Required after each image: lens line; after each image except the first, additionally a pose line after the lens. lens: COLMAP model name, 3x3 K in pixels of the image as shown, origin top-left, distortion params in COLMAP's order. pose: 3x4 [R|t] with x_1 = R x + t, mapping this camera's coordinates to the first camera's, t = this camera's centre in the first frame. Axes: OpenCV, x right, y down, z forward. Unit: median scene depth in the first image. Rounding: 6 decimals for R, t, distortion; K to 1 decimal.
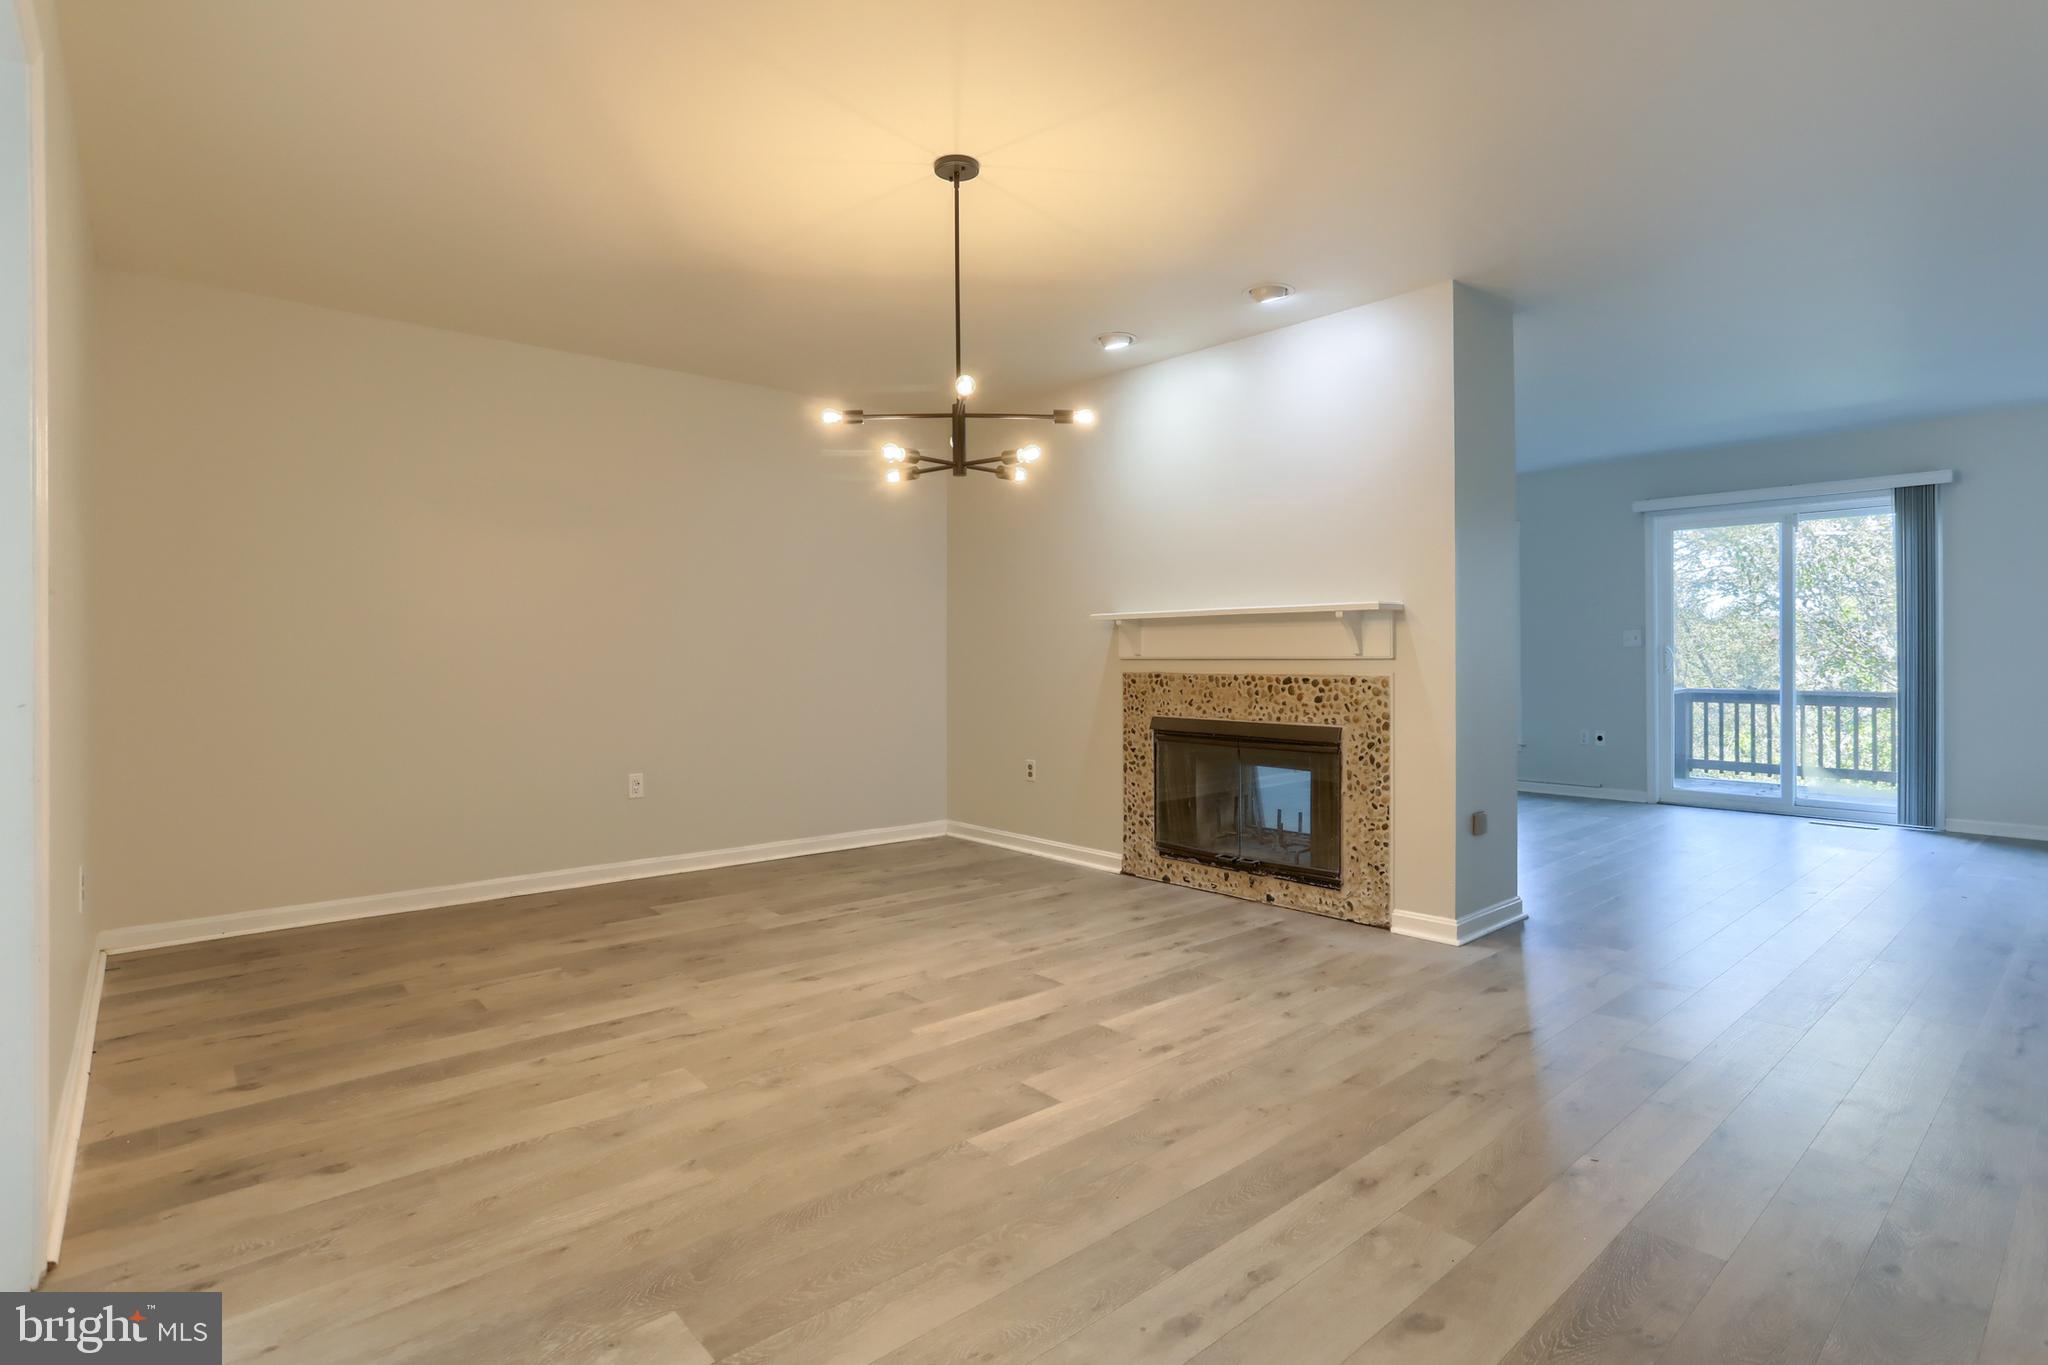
lens RADIAL K [[1024.6, 0, 1044.3], [0, 1024.6, 662.1], [0, 0, 1]] dist [-0.075923, 0.049538]
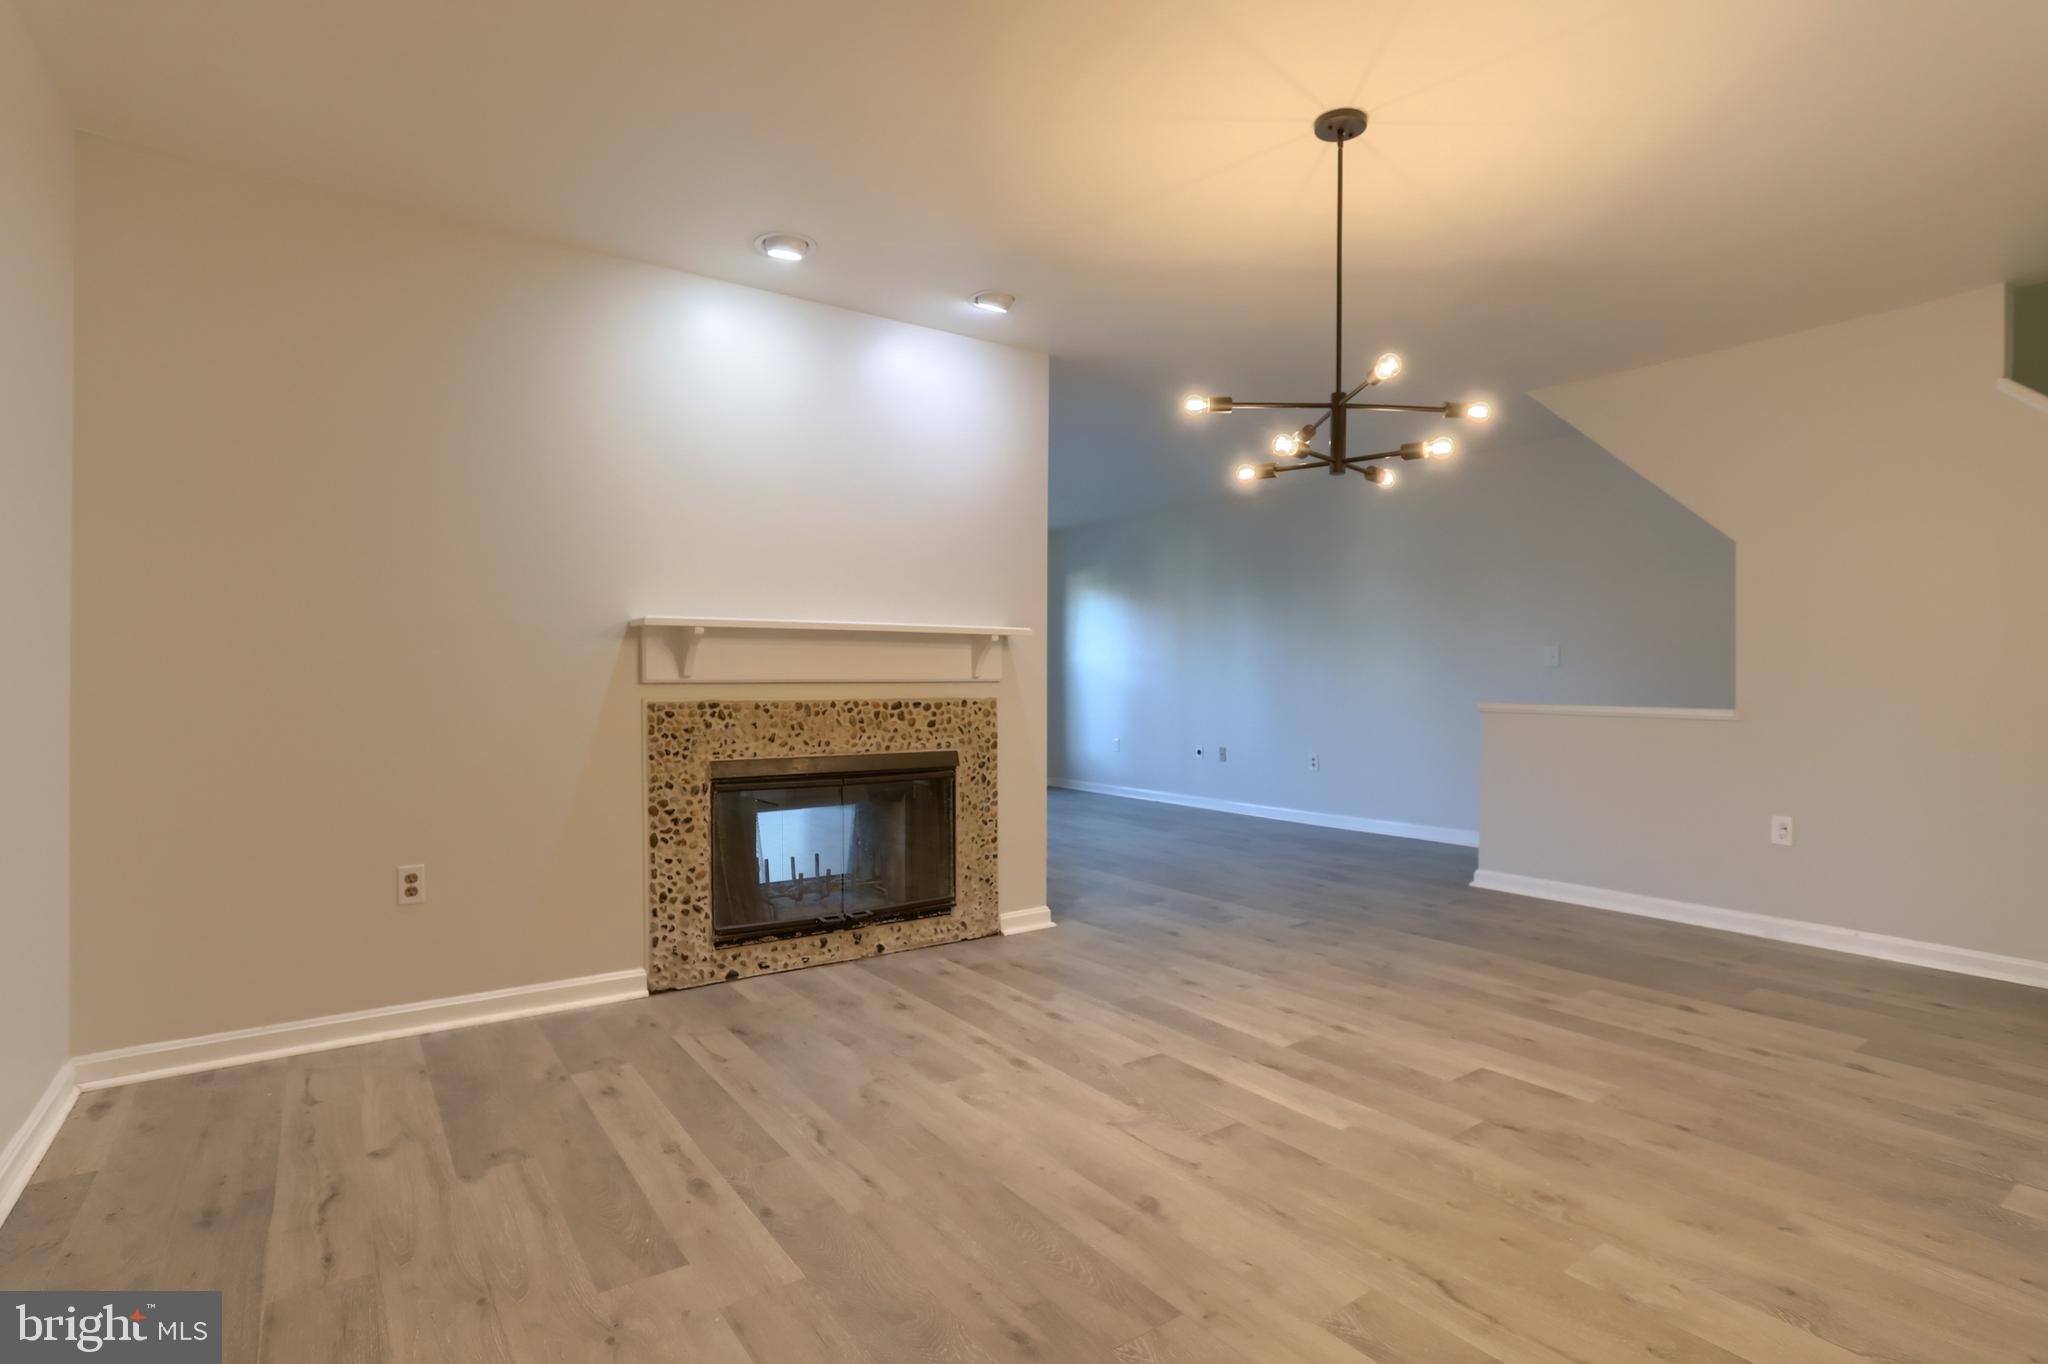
lens RADIAL K [[999.4, 0, 1024.0], [0, 999.4, 682.0], [0, 0, 1]] dist [-0.062269, 0.027678]
pose [[0.115263, -0.000971, 0.993335, -0.671228], [0.005548, 0.999985, 0.000333, -0.002971], [-0.993319, 0.005473, 0.115267, 0.813765]]
